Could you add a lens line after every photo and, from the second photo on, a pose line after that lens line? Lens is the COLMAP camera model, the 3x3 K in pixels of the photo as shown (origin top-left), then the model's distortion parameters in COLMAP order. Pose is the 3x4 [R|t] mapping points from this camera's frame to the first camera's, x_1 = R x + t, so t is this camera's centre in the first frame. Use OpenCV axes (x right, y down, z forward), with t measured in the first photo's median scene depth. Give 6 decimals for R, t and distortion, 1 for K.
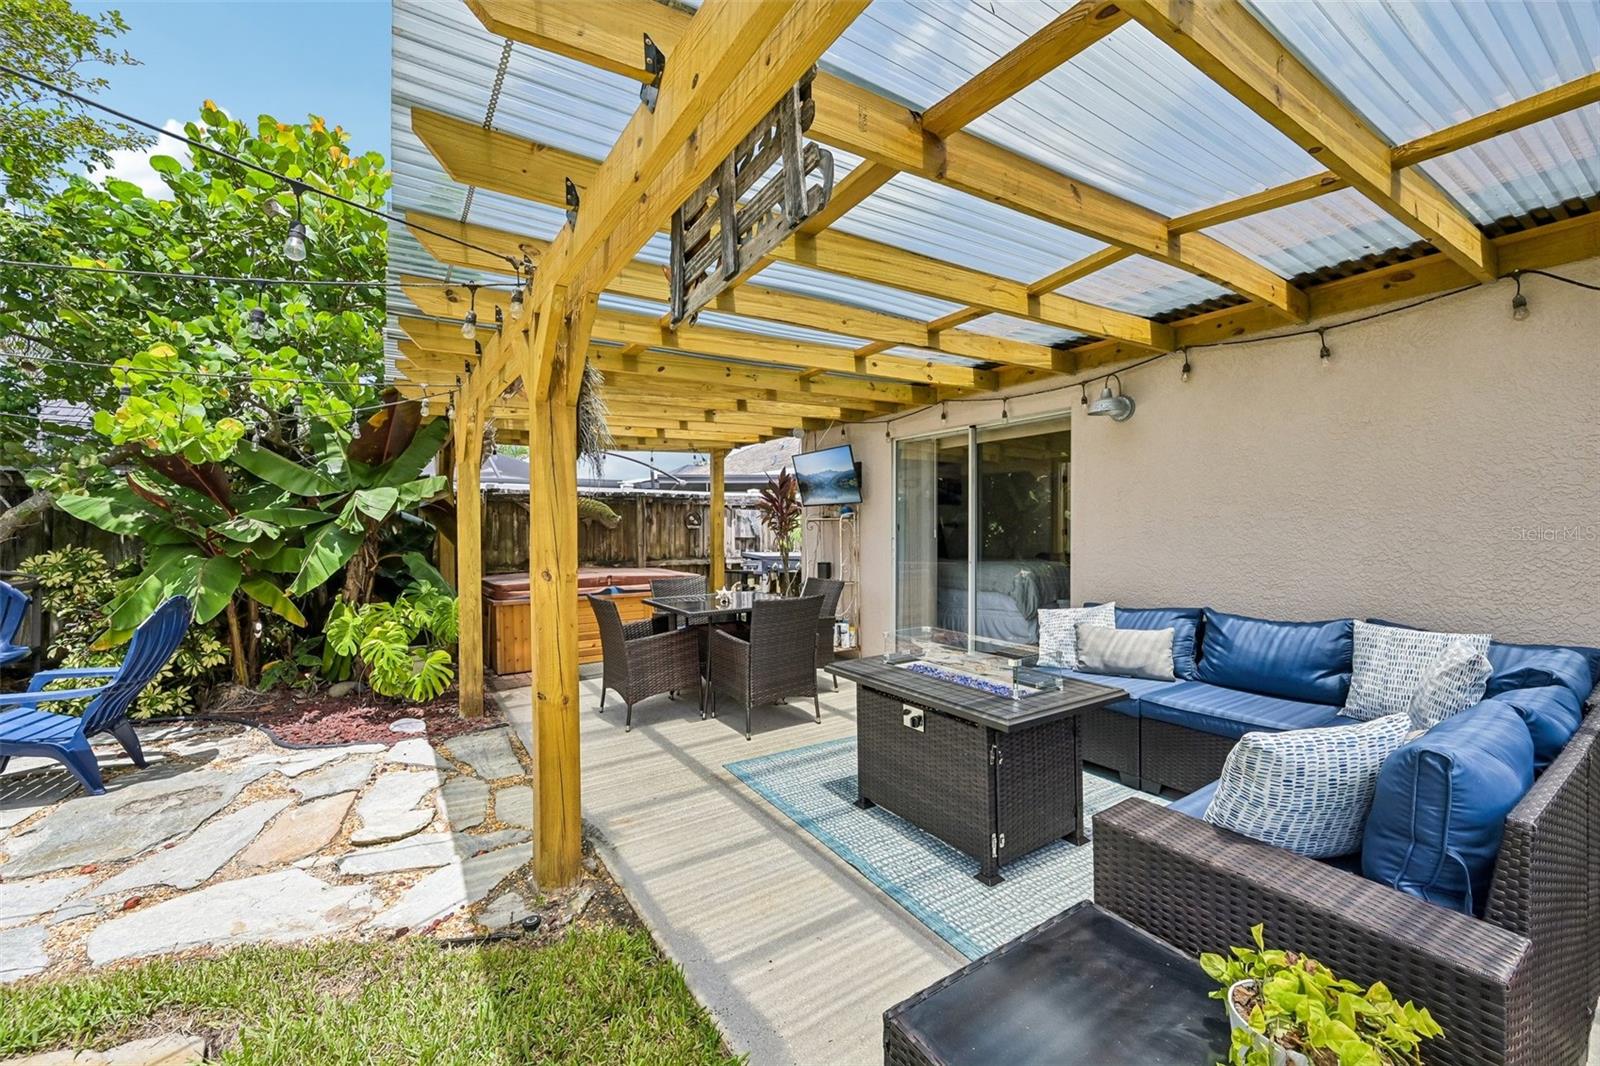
lens RADIAL K [[640.5, 0, 812.9], [0, 640.5, 526.0], [0, 0, 1]] dist [-0.001993, -0.000292]
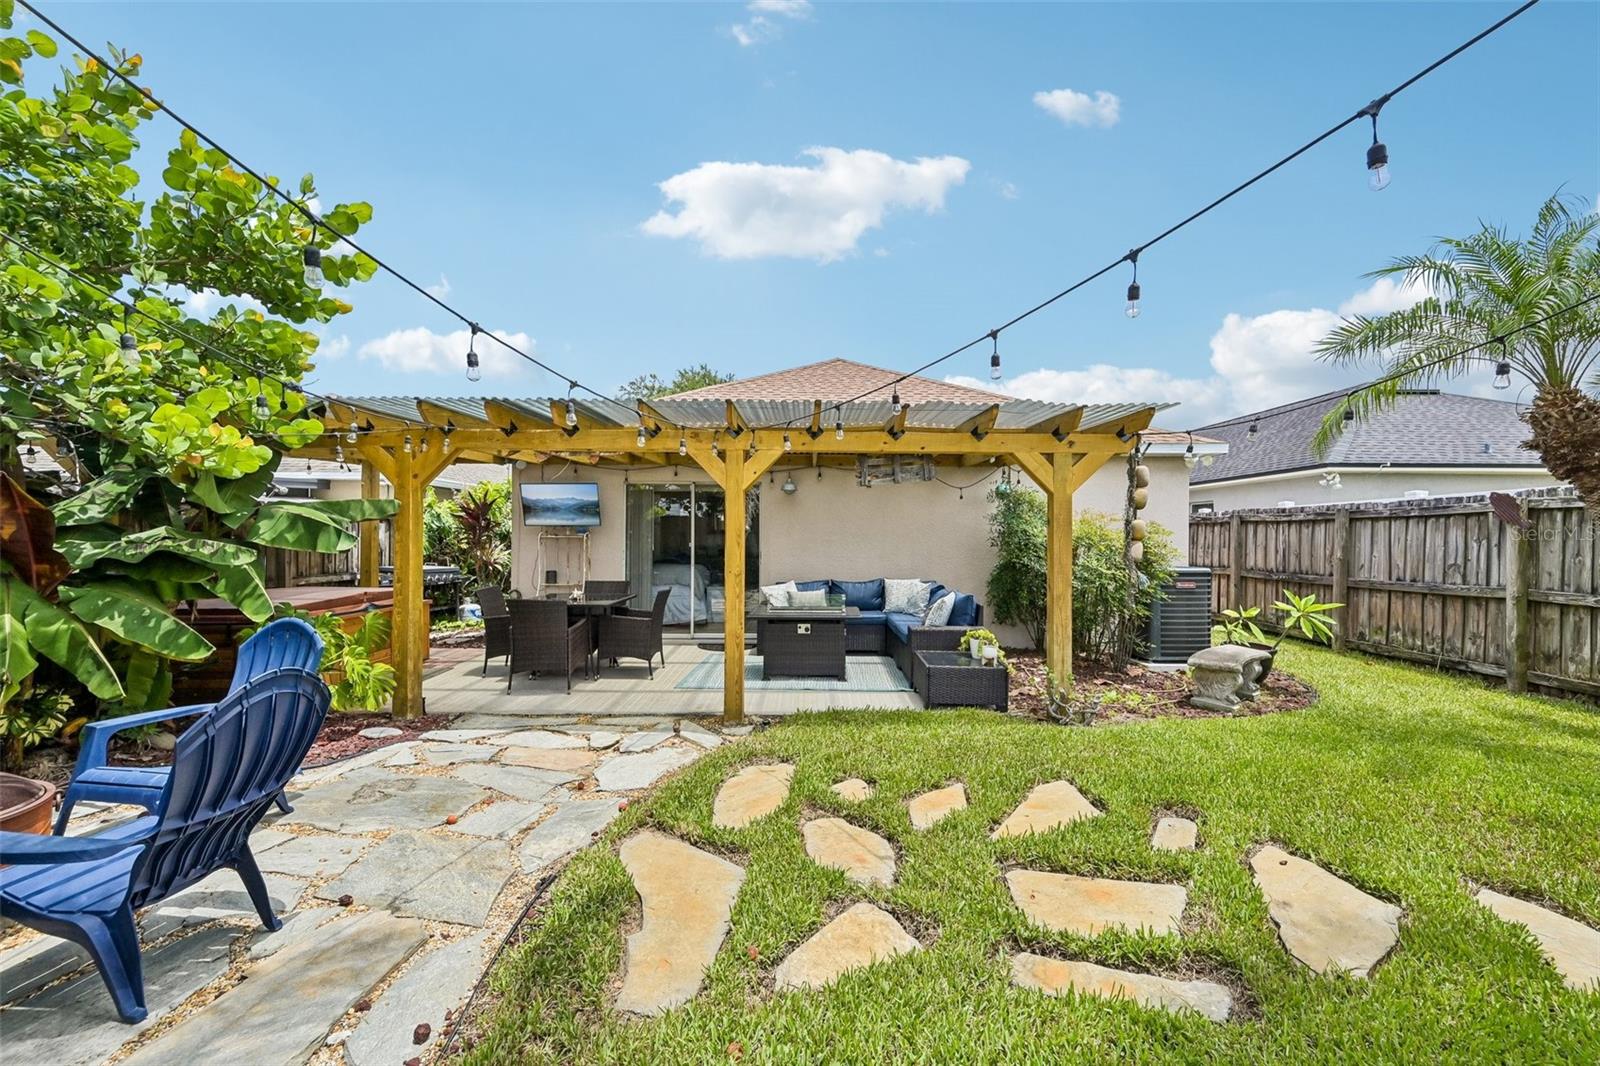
lens RADIAL K [[640.5, 0, 806.8], [0, 640.5, 531.2], [0, 0, 1]] dist [-0.001993, -0.000292]
pose [[0.558862, 0.010089, 0.829199, -0.654270], [-0.010010, 0.999935, -0.005419, -0.016898], [-0.829200, -0.005272, 0.558927, -0.116690]]
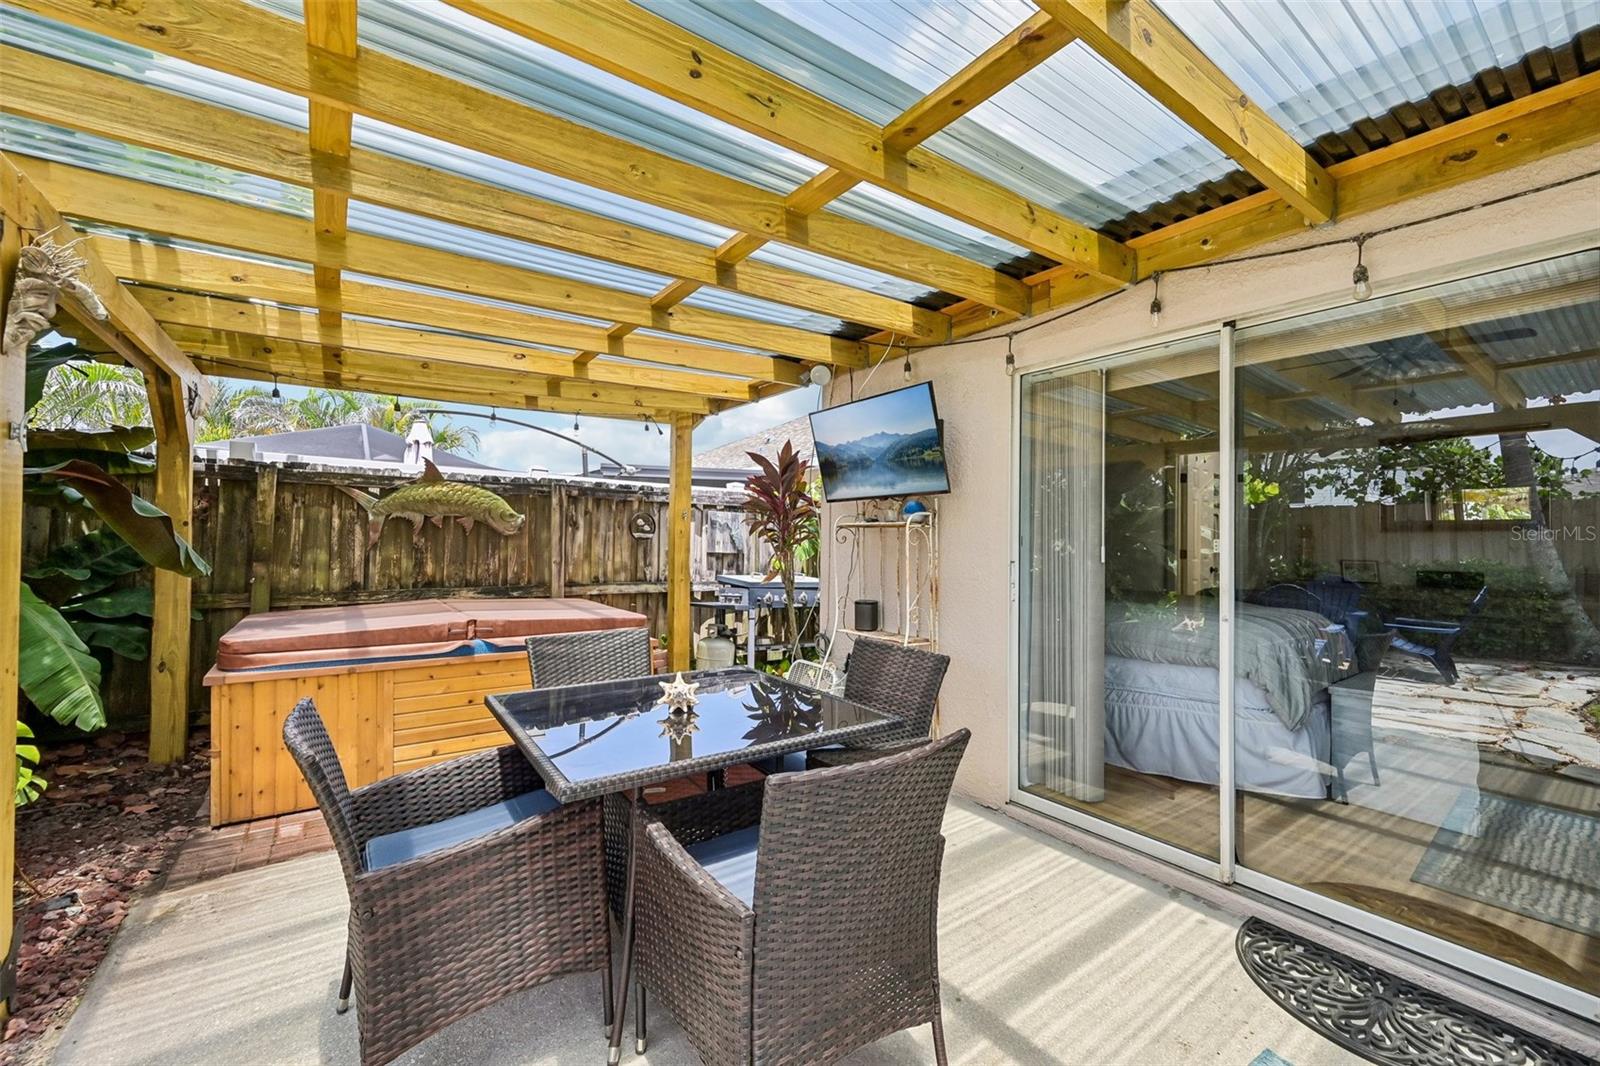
lens RADIAL K [[640.5, 0, 821.3], [0, 640.5, 551.6], [0, 0, 1]] dist [-0.001993, -0.000292]
pose [[0.998311, 0.019327, 0.054794, -0.045755], [-0.020217, 0.999672, 0.015734, 0.004766], [-0.054472, -0.016815, 0.998374, 0.381667]]
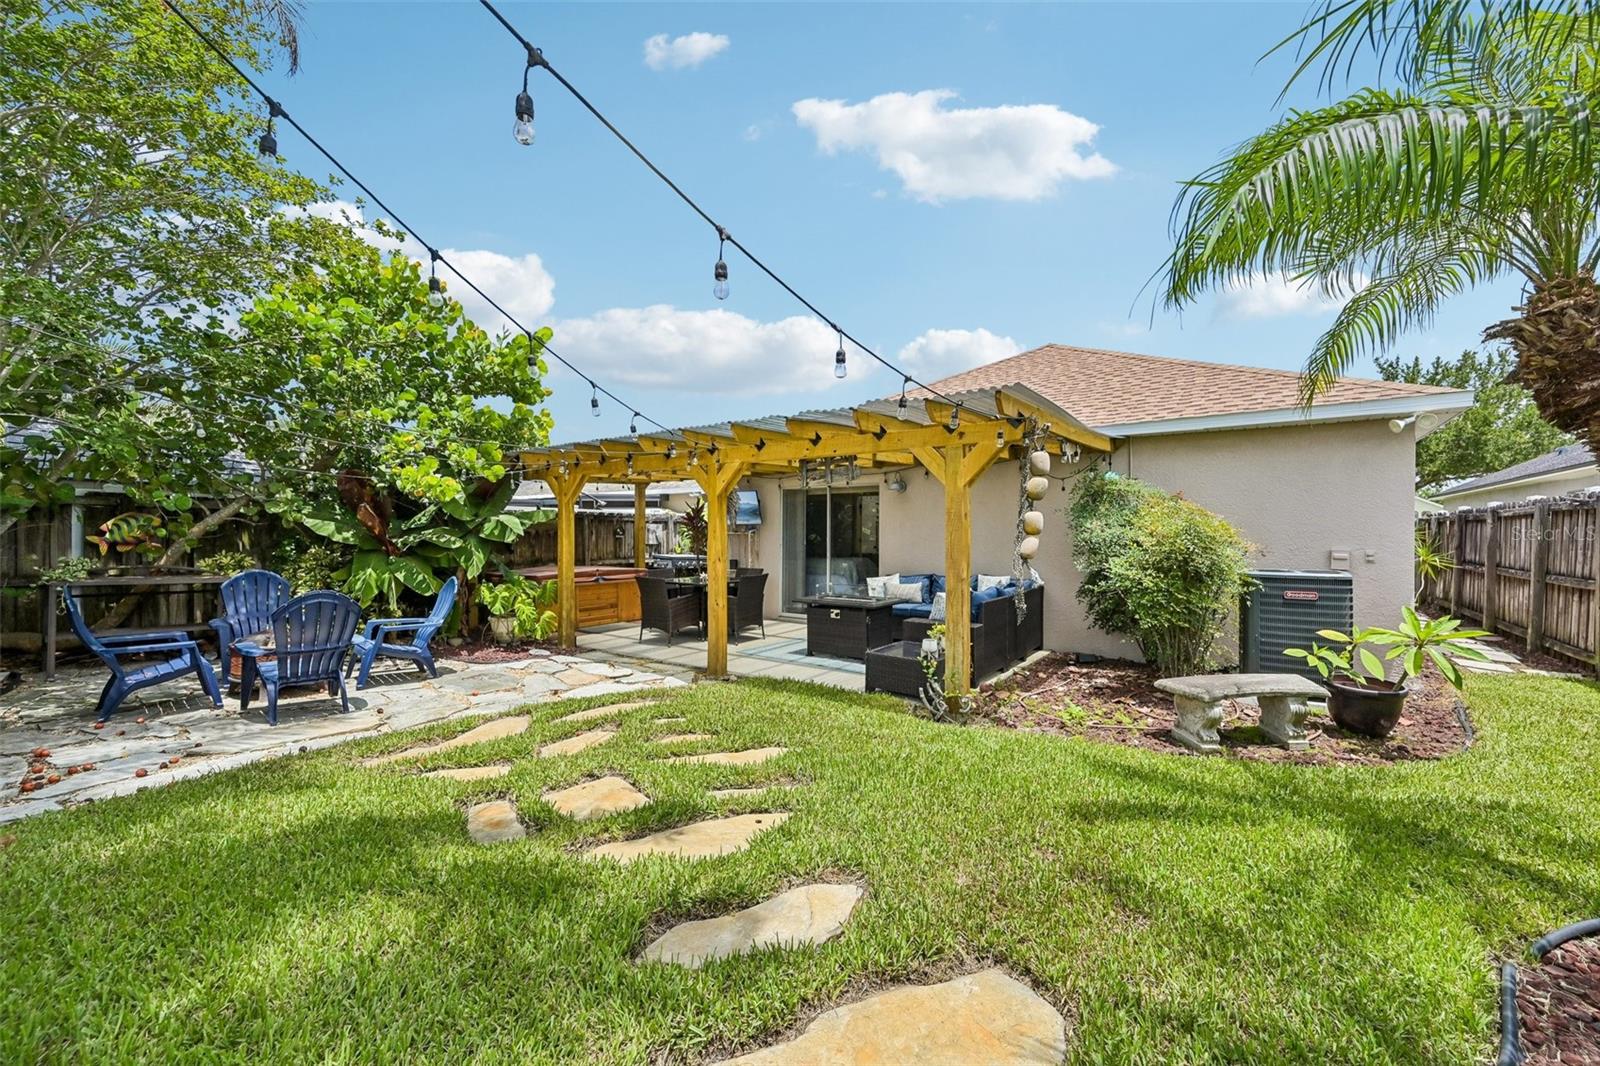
lens RADIAL K [[640.5, 0, 810.4], [0, 640.5, 529.6], [0, 0, 1]] dist [-0.001993, -0.000292]
pose [[0.941091, 0.004632, 0.338123, -0.306040], [-0.004890, 0.999988, -0.000089, -0.017783], [-0.338119, -0.001570, 0.941102, -0.532518]]
